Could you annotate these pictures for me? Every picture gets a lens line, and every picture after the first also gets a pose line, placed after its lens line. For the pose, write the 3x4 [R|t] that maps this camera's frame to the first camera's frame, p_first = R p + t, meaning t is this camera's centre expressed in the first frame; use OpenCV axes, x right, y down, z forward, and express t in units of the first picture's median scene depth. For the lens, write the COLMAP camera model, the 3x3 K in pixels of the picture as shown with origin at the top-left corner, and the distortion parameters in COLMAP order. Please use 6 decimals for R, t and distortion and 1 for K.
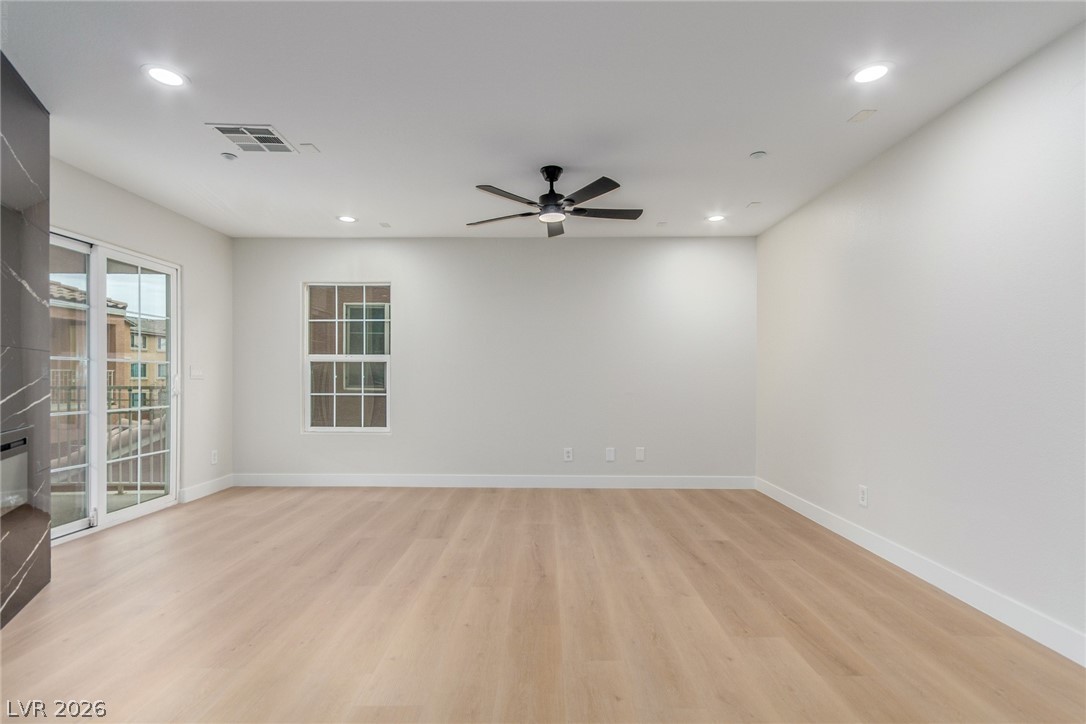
lens RADIAL K [[503.9, 0, 541.4], [0, 503.9, 377.8], [0, 0, 1]] dist [-0.004449, 0.003134]
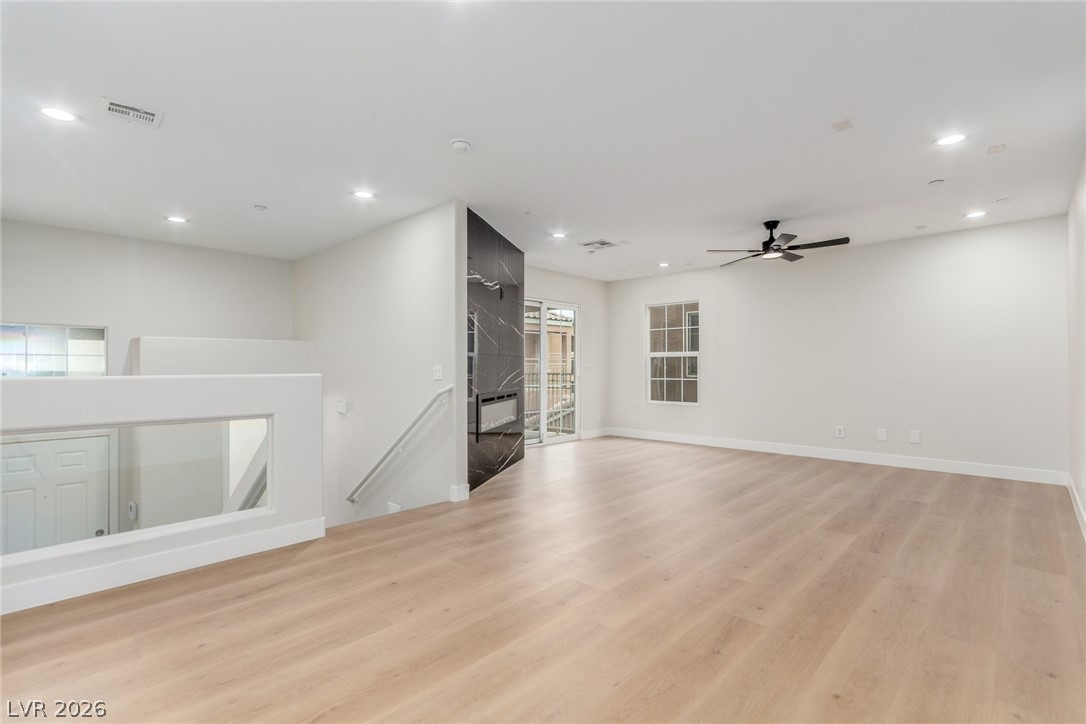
lens RADIAL K [[503.9, 0, 549.9], [0, 503.9, 365.2], [0, 0, 1]] dist [-0.004449, 0.003134]
pose [[0.735583, -0.007852, -0.677389, 0.407951], [0.004619, 0.999968, -0.006576, 0.000851], [0.677418, 0.001709, 0.735596, -0.374791]]
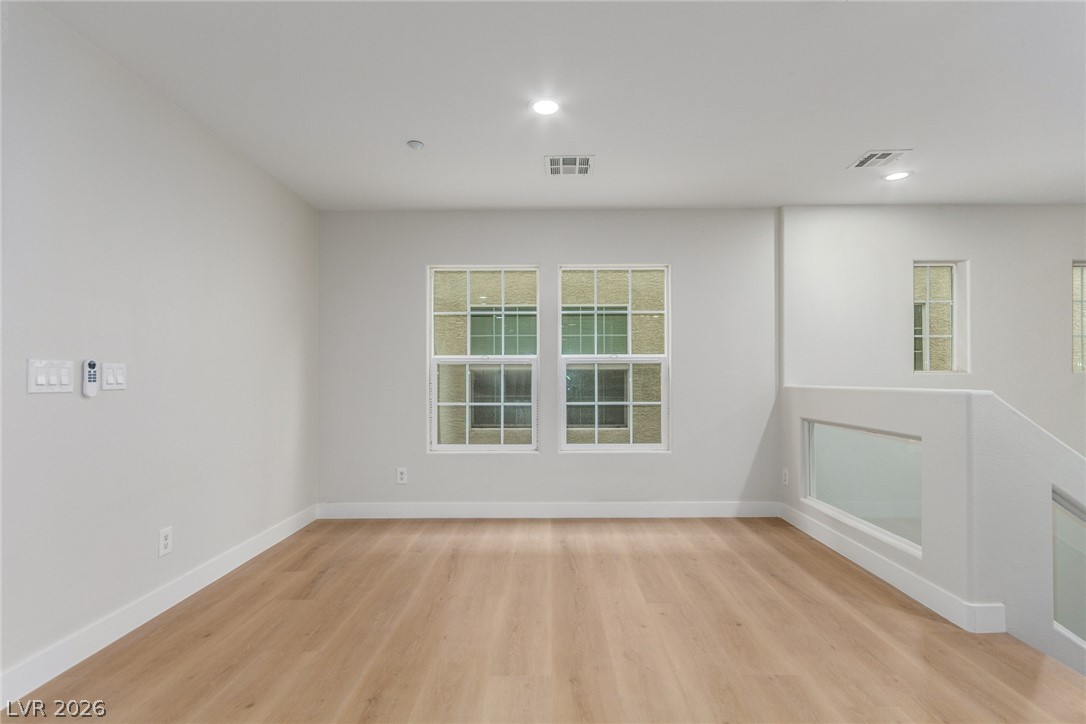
lens RADIAL K [[503.9, 0, 551.2], [0, 503.9, 382.1], [0, 0, 1]] dist [-0.004449, 0.003134]
pose [[-0.999905, -0.000845, -0.013738, 0.075959], [-0.000953, 0.999969, 0.007808, -0.004873], [0.013731, 0.007820, -0.999875, 0.453646]]
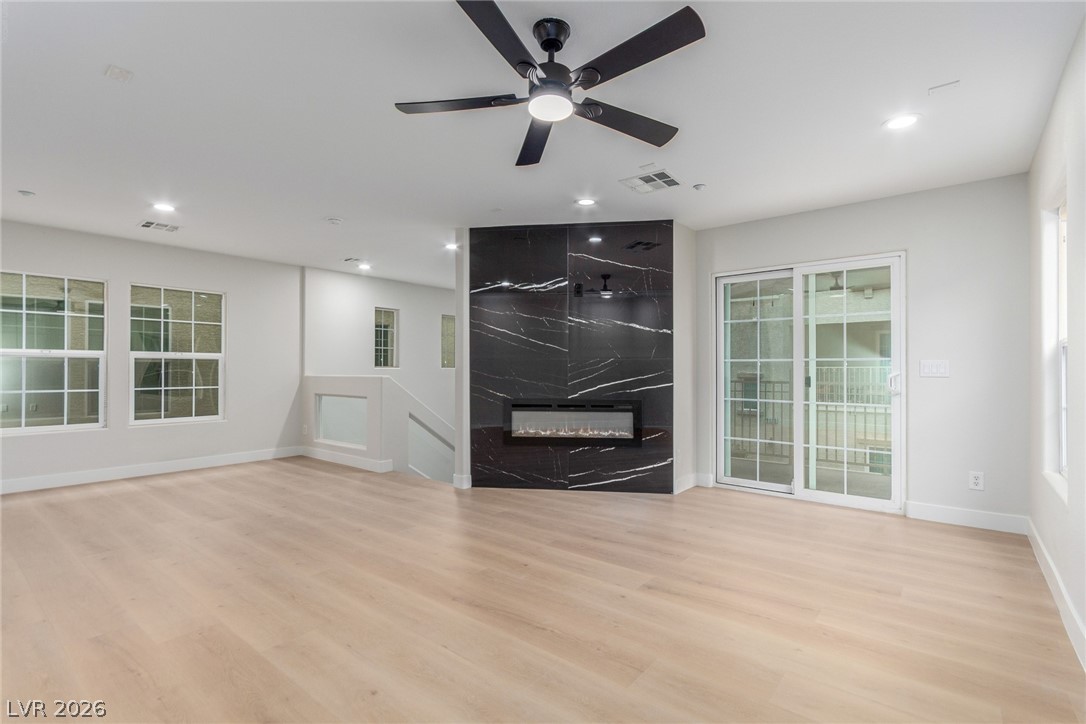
lens RADIAL K [[503.9, 0, 550.9], [0, 503.9, 365.7], [0, 0, 1]] dist [-0.004449, 0.003134]
pose [[-0.615868, -0.014495, -0.787716, 0.381492], [-0.004323, 0.999878, -0.015020, -0.000879], [0.787838, -0.005845, -0.615855, 1.068653]]
